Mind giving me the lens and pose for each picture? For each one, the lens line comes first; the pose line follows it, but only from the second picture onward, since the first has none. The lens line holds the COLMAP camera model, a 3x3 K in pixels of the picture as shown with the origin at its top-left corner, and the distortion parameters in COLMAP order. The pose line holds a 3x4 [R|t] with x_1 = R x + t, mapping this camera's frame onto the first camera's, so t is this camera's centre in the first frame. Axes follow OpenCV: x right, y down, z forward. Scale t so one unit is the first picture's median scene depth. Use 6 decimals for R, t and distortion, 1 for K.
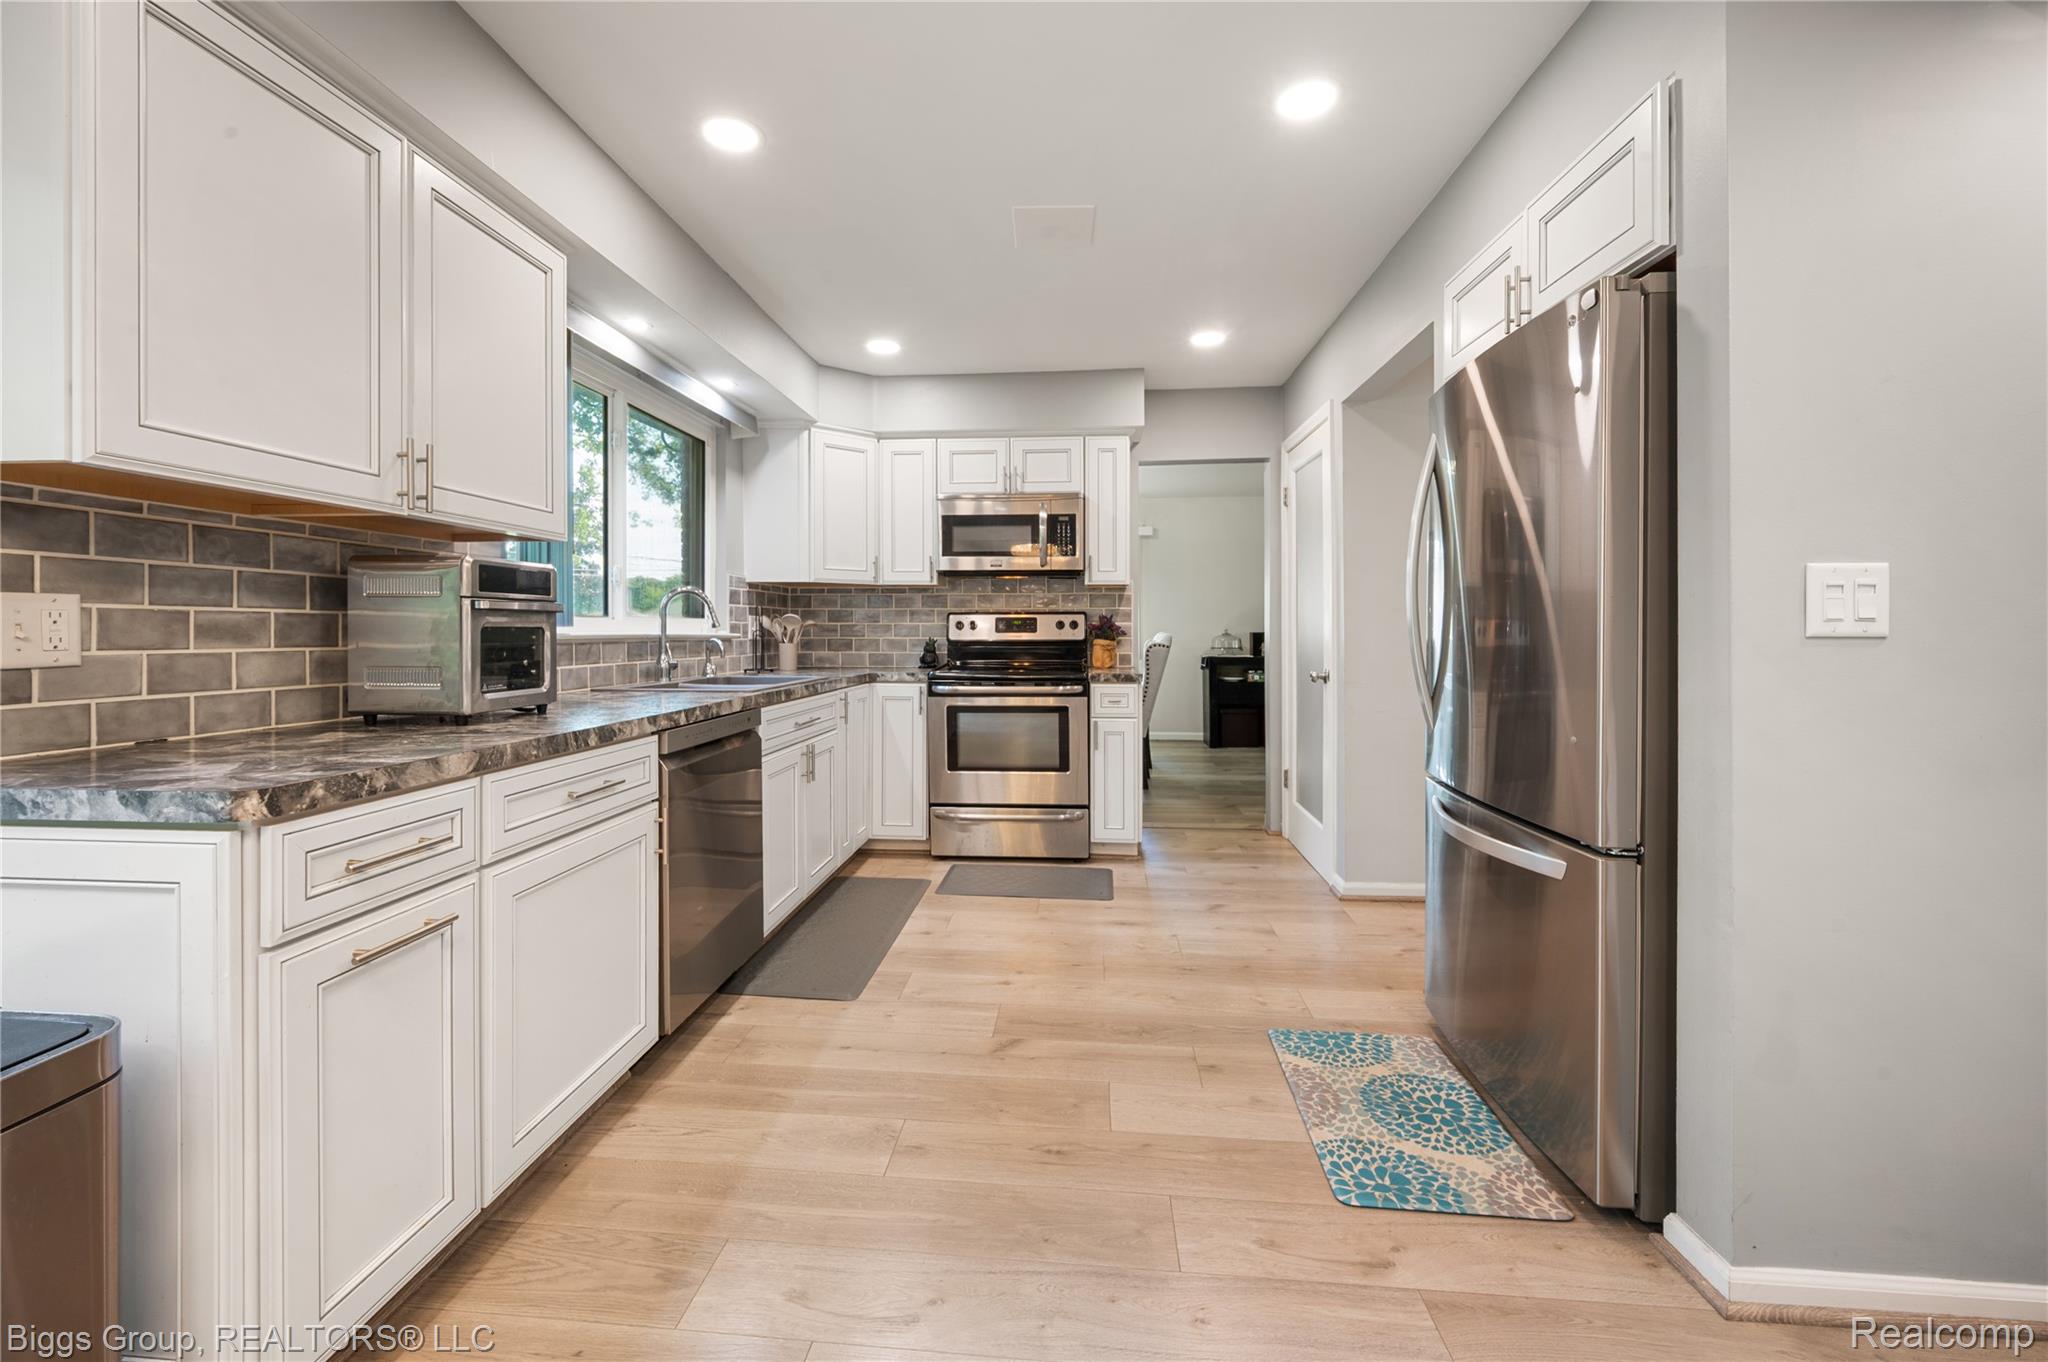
lens RADIAL K [[826.0, 0, 1017.3], [0, 826.0, 628.3], [0, 0, 1]] dist [-0.001324, -0.000216]
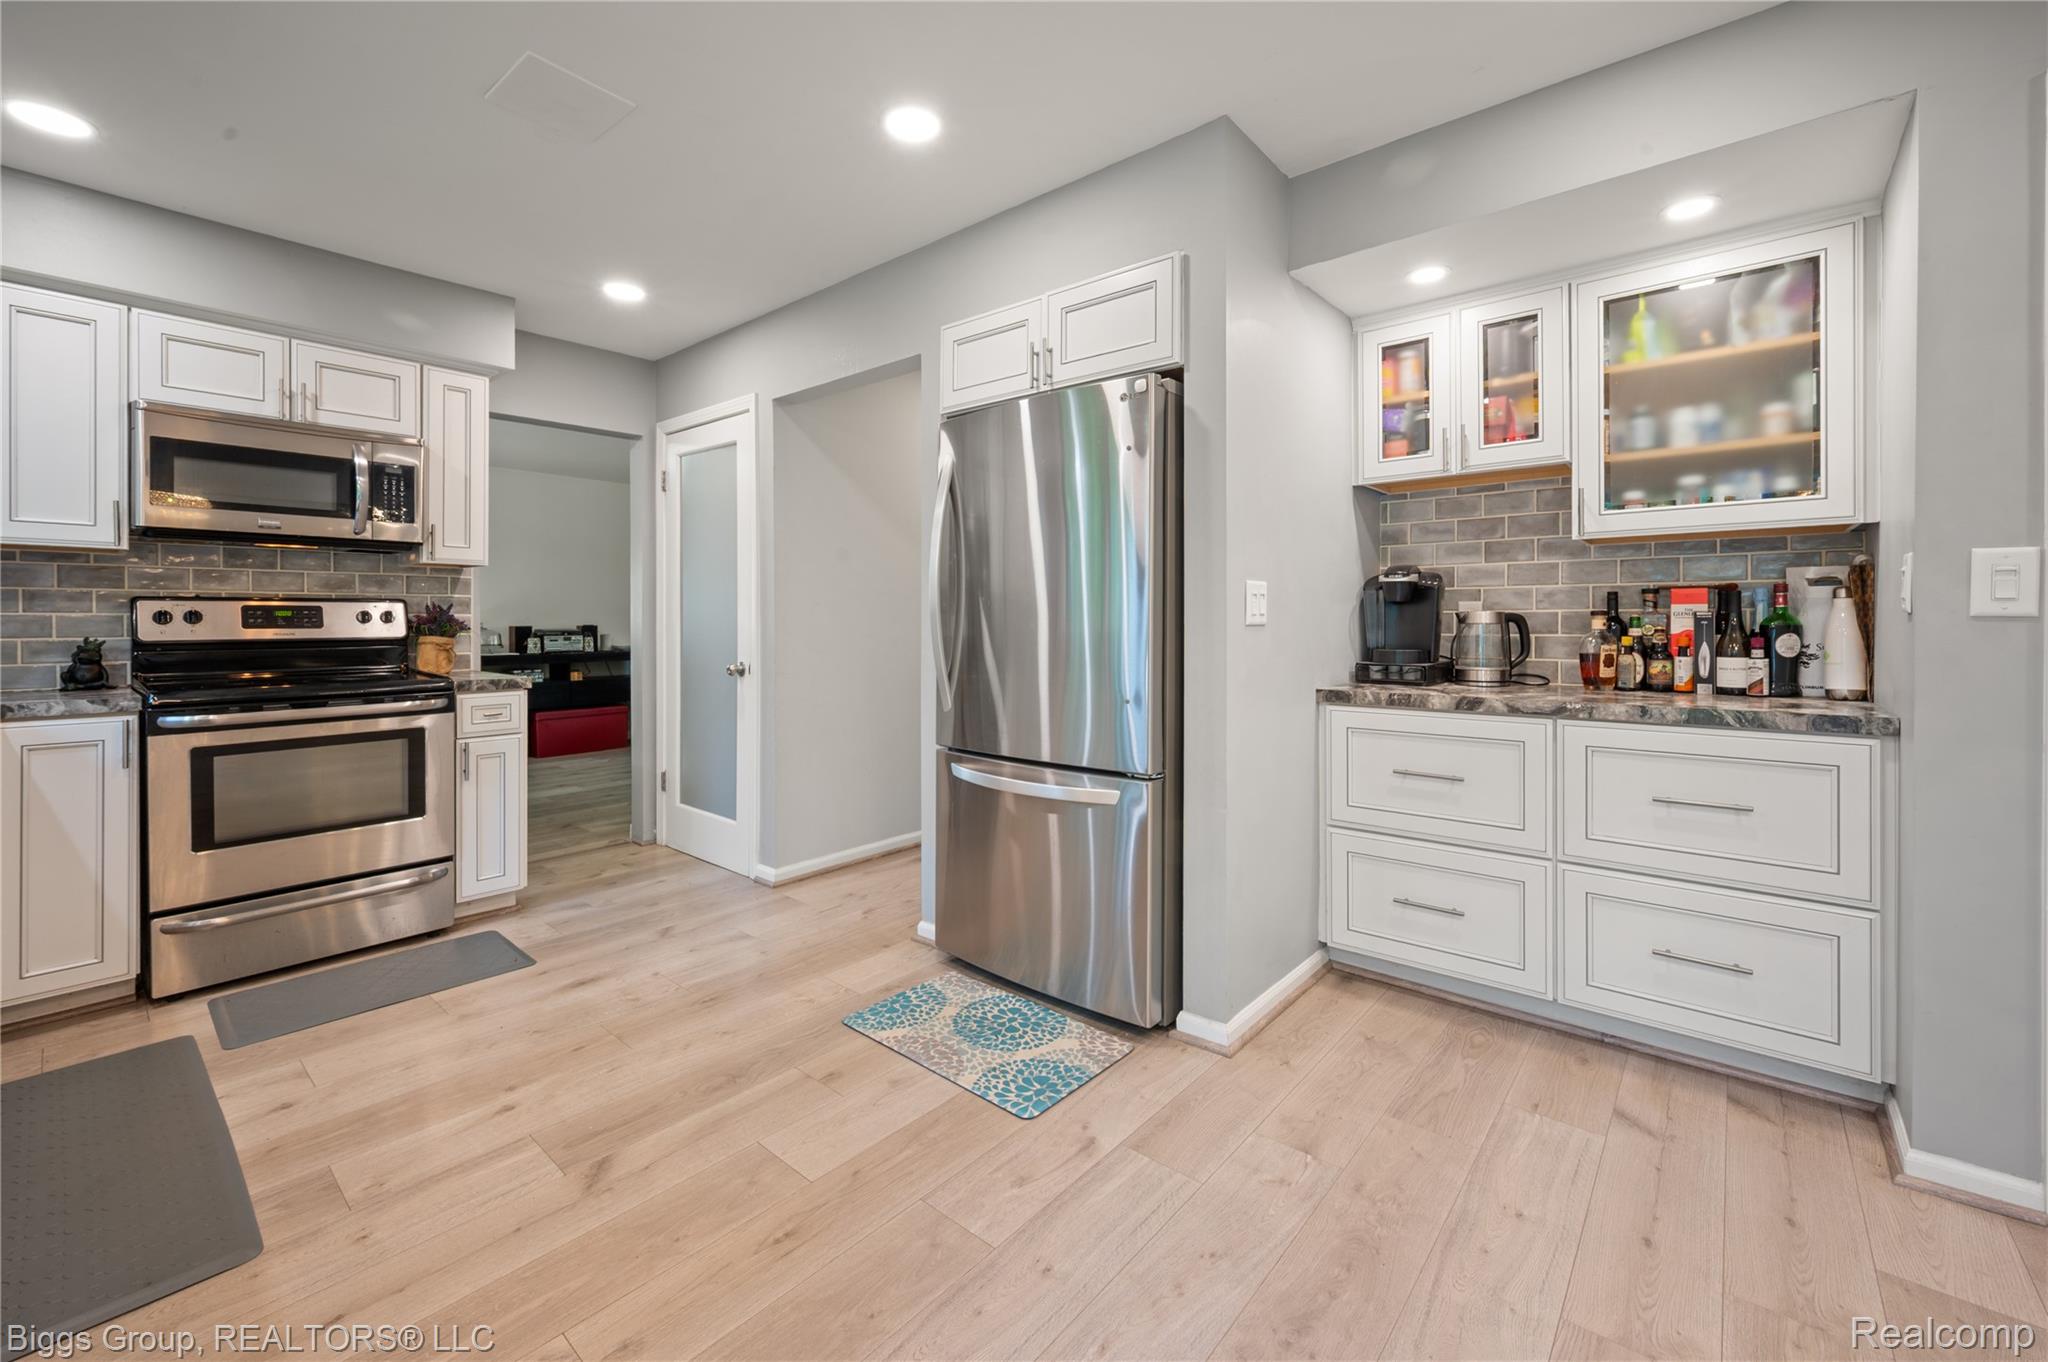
lens RADIAL K [[828.5, 0, 1019.3], [0, 828.5, 619.1], [0, 0, 1]] dist [-0.001721, -0.000367]
pose [[0.584348, -0.000207, 0.811503, -0.223138], [0.002228, 0.999997, -0.001349, -0.000027], [-0.811500, 0.002596, 0.584347, 0.134800]]
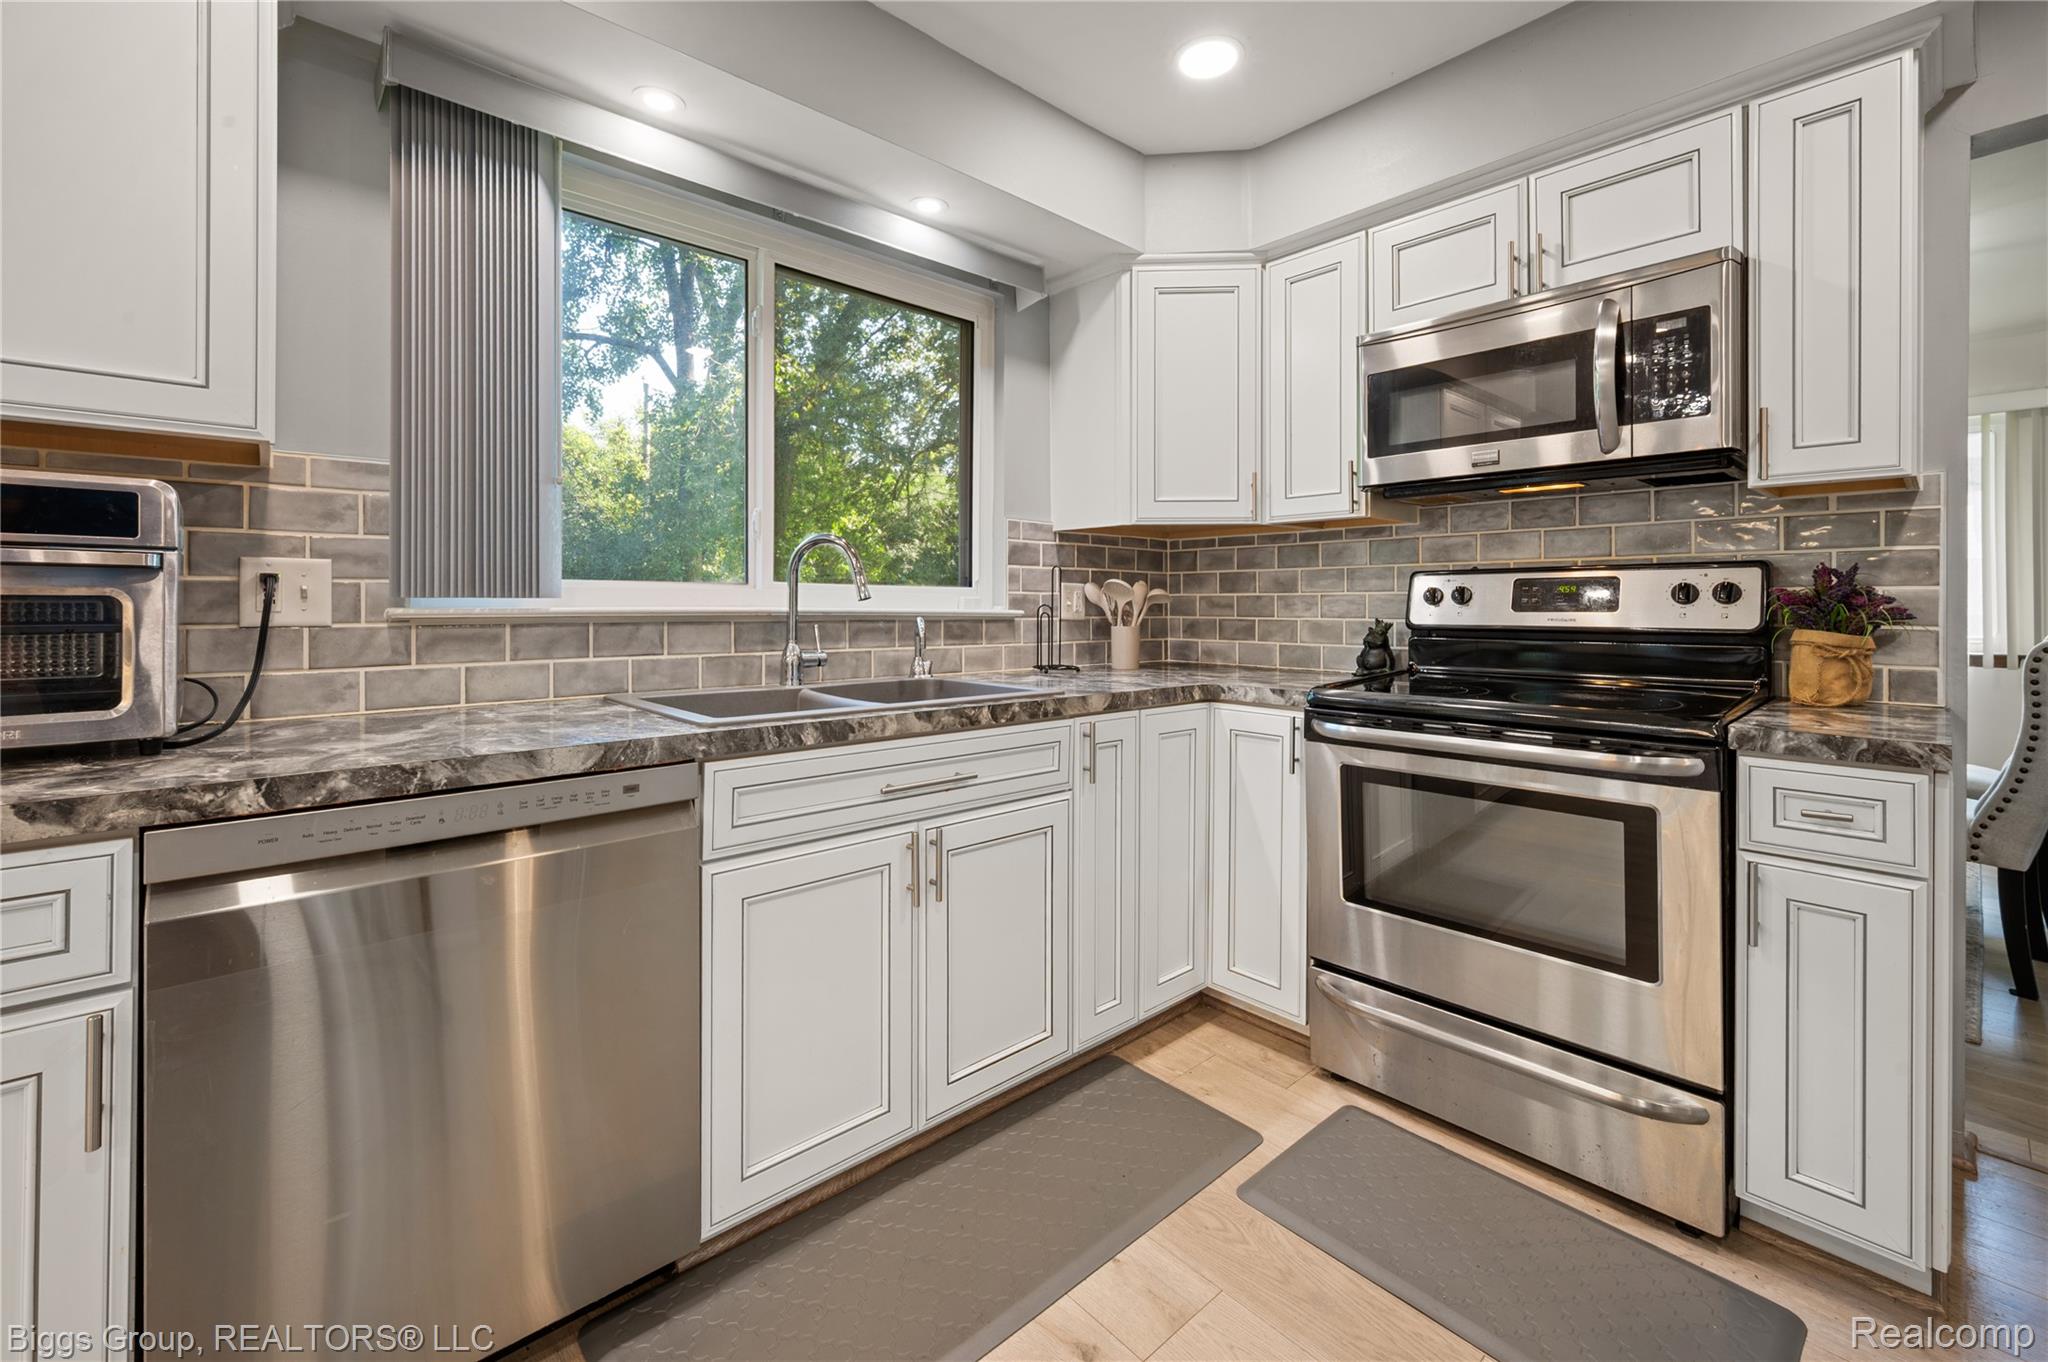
lens RADIAL K [[841.7, 0, 1014.9], [0, 841.7, 604.6], [0, 0, 1]] dist [0.000844, -0.000044]
pose [[0.726156, 0.000936, -0.687529, 0.111070], [-0.000796, 1.000000, 0.000520, 0.001761], [0.687529, 0.000170, 0.726157, 0.512345]]
